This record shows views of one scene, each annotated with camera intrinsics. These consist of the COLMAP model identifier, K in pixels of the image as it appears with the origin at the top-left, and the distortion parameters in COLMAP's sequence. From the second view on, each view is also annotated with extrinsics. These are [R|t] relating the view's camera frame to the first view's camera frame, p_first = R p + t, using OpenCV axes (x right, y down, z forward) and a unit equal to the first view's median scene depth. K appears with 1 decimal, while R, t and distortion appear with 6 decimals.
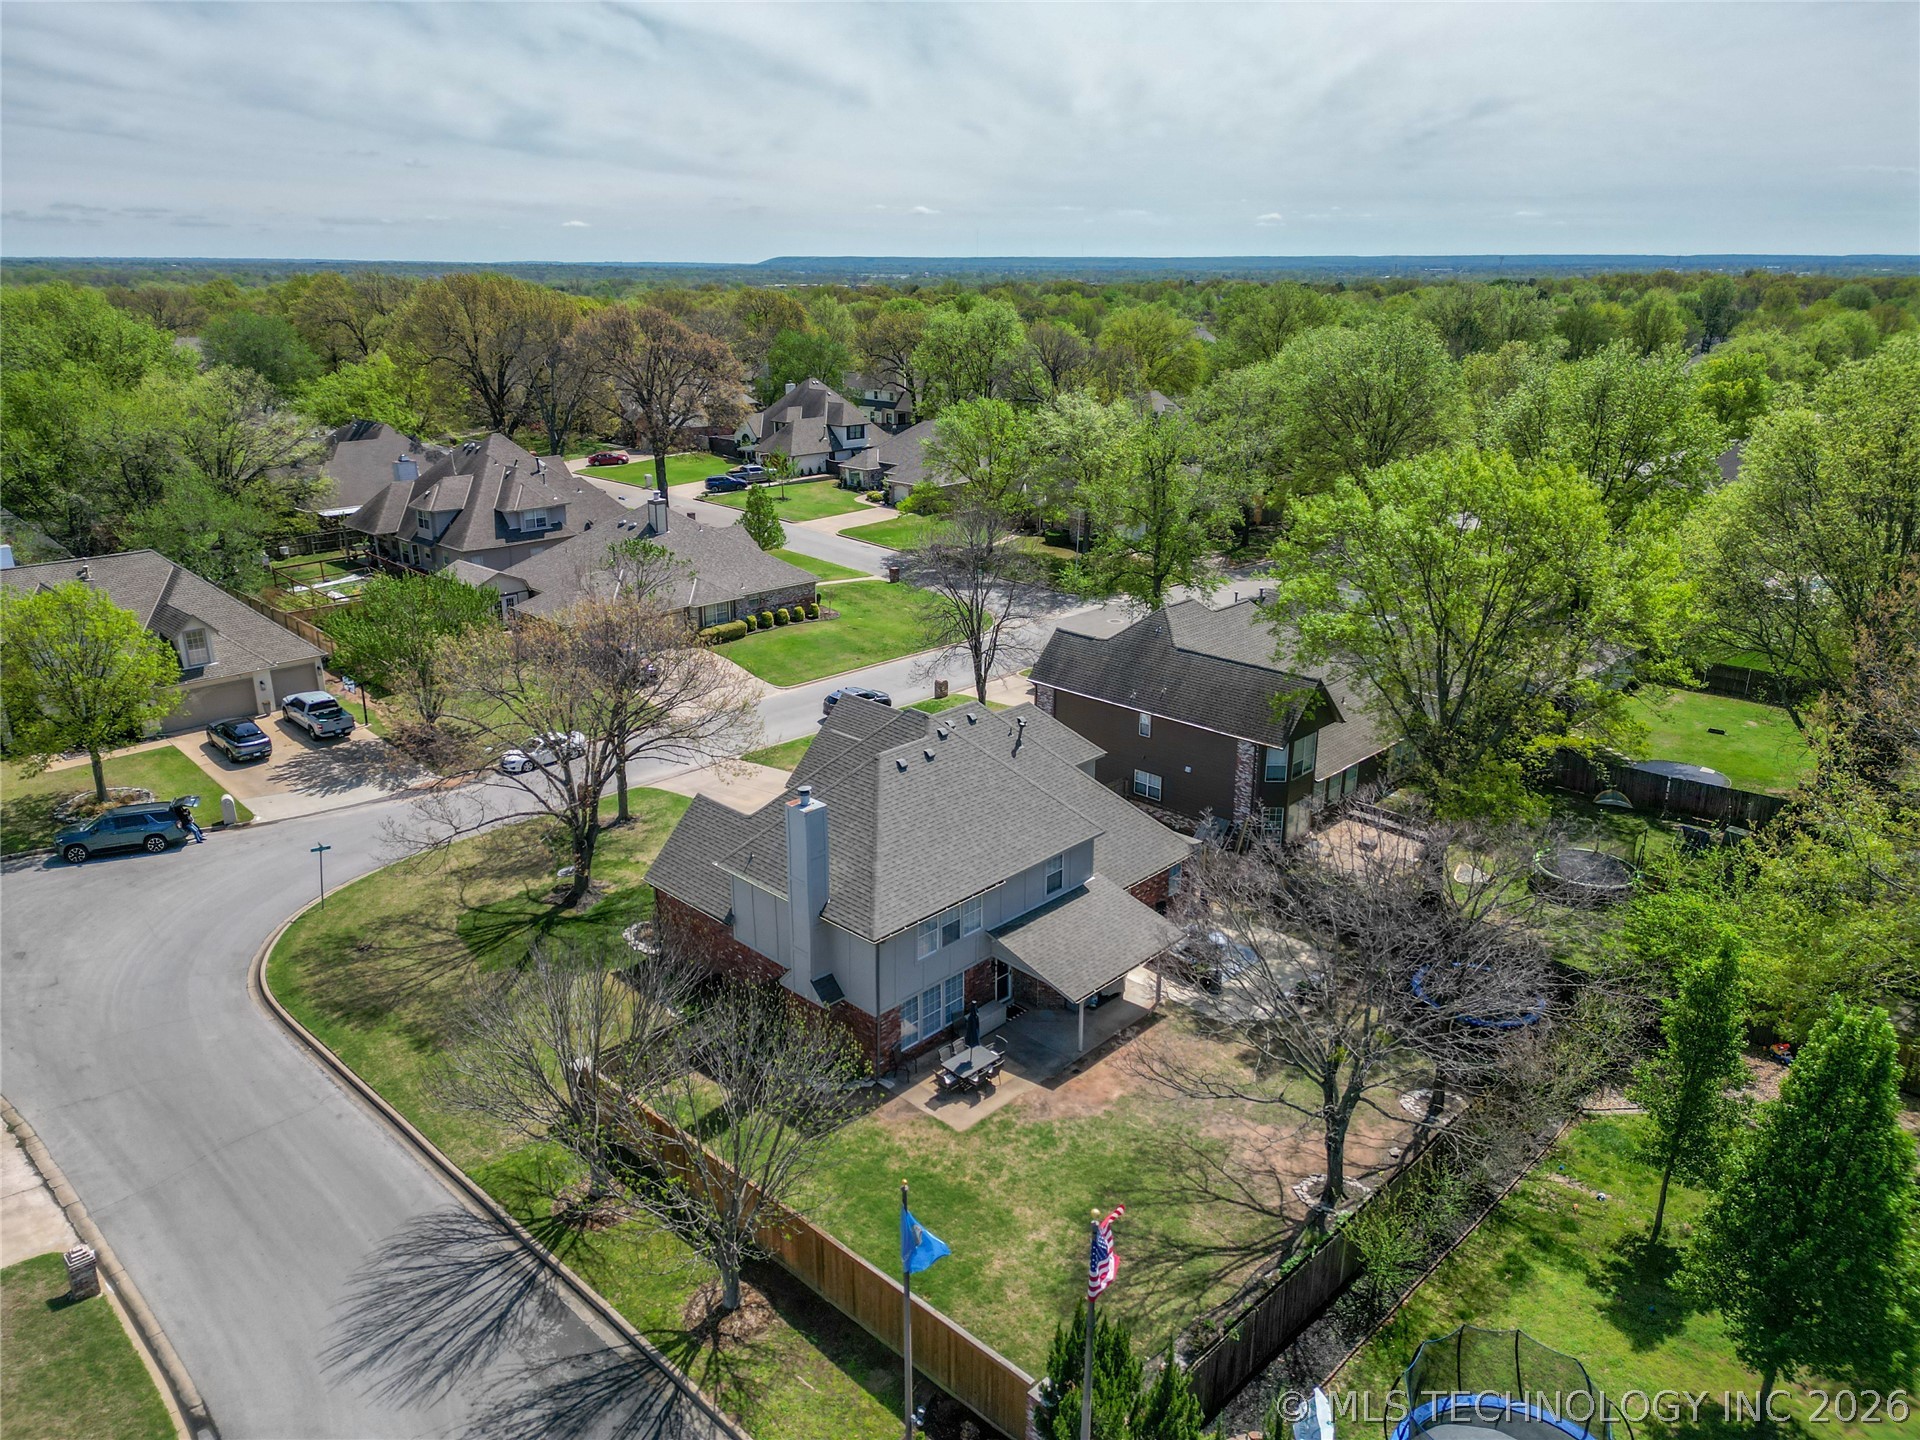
lens RADIAL K [[1327.7, 0, 950.5], [0, 1327.7, 725.9], [0, 0, 1]] dist [0.077137, -0.067153]
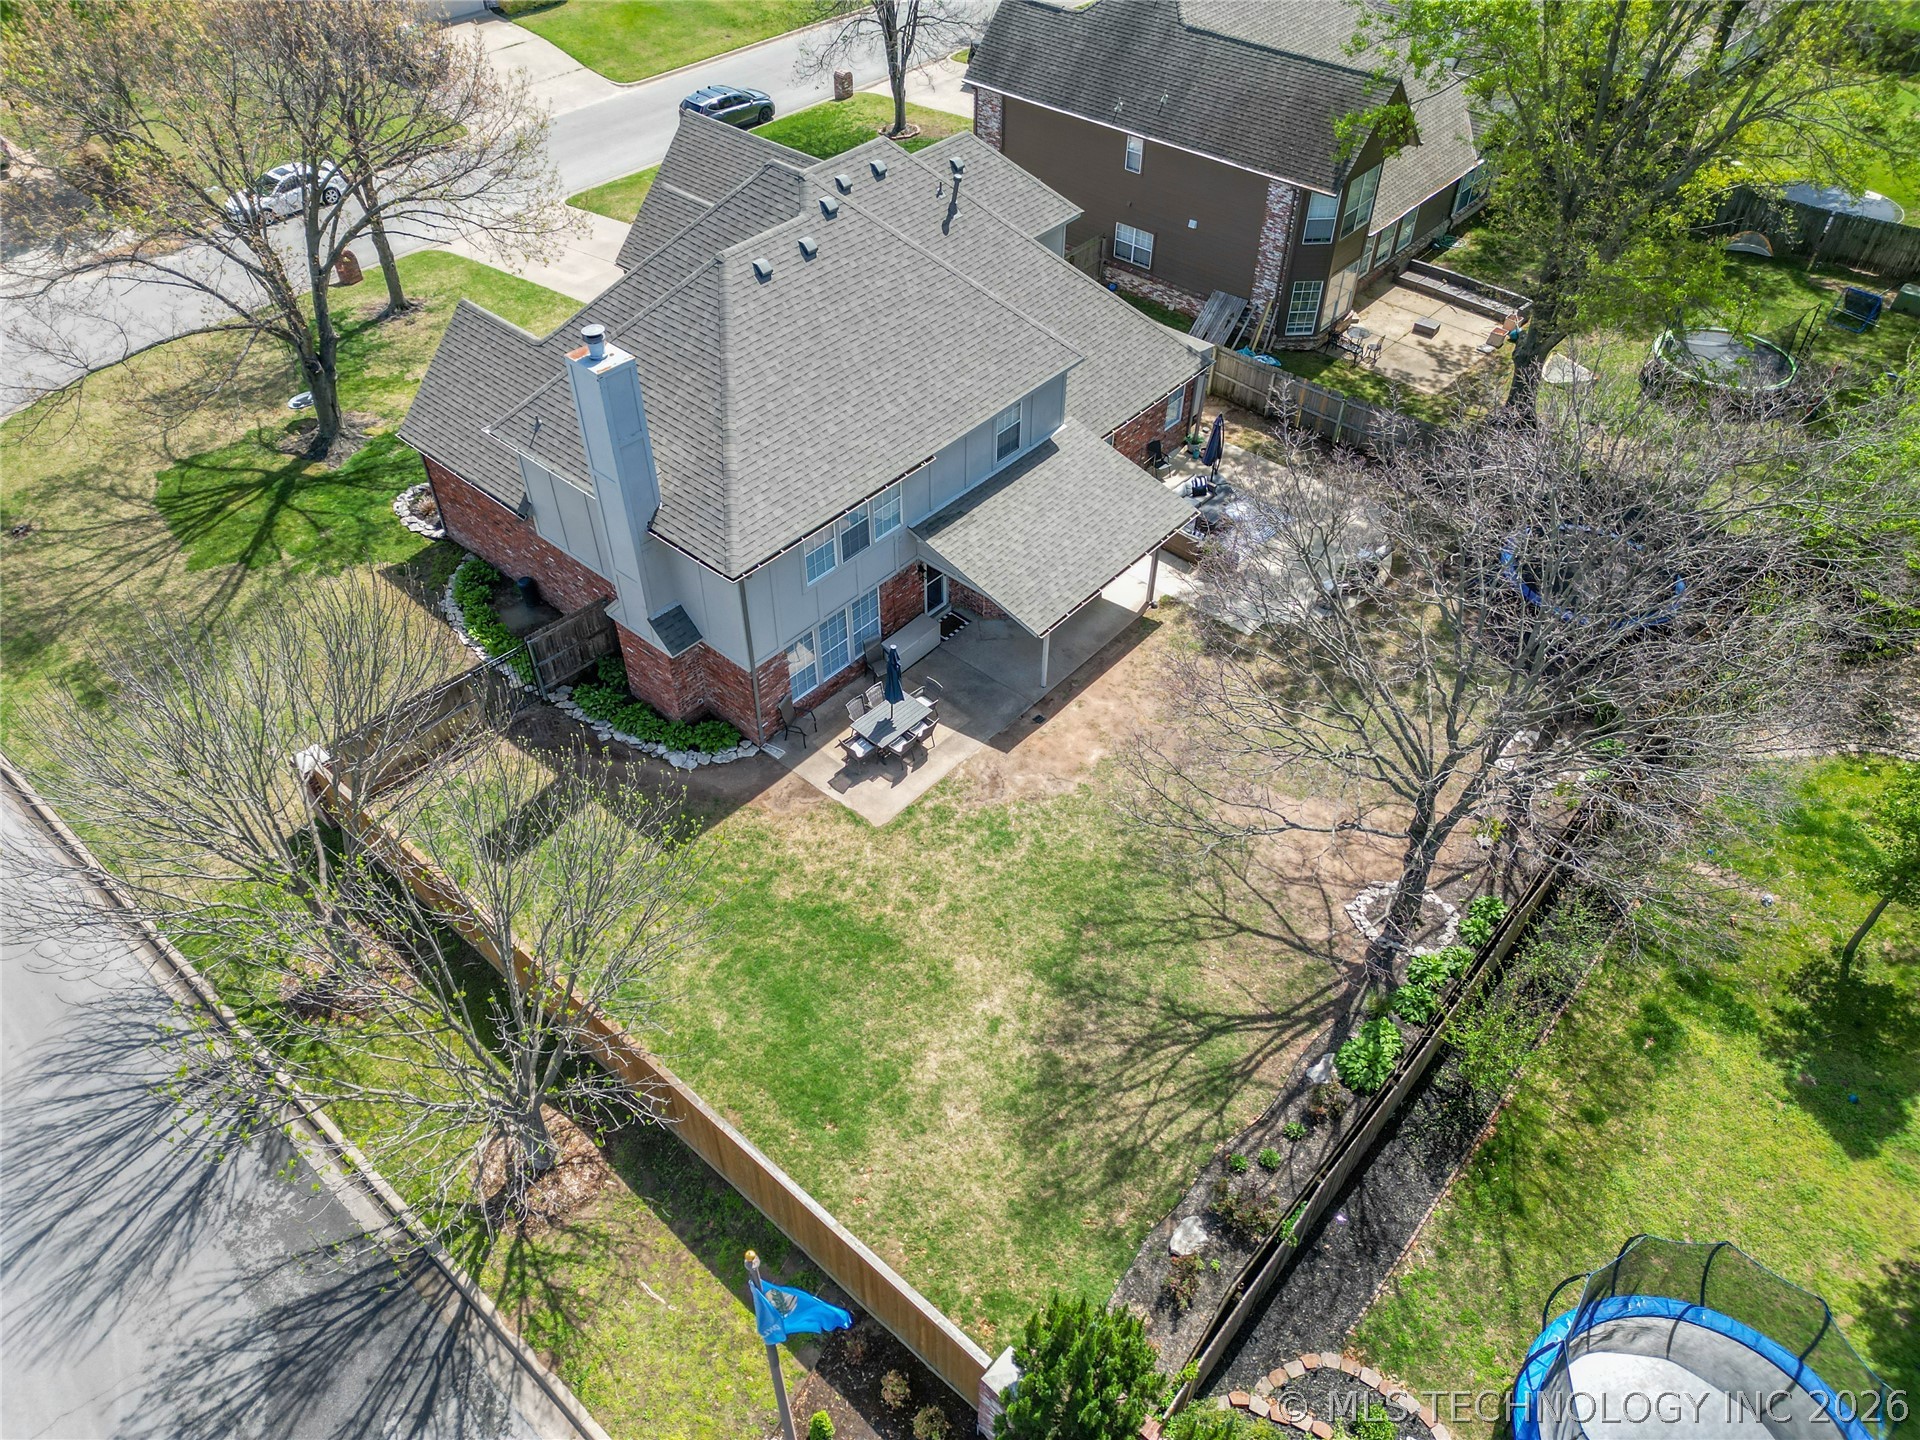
lens RADIAL K [[1327.7, 0, 950.5], [0, 1327.7, 725.9], [0, 0, 1]] dist [0.077137, -0.067153]
pose [[0.998526, -0.035023, 0.041457, 0.017789], [0.014282, 0.906543, 0.421873, -0.041906], [-0.052358, -0.420659, 0.905707, 0.370572]]
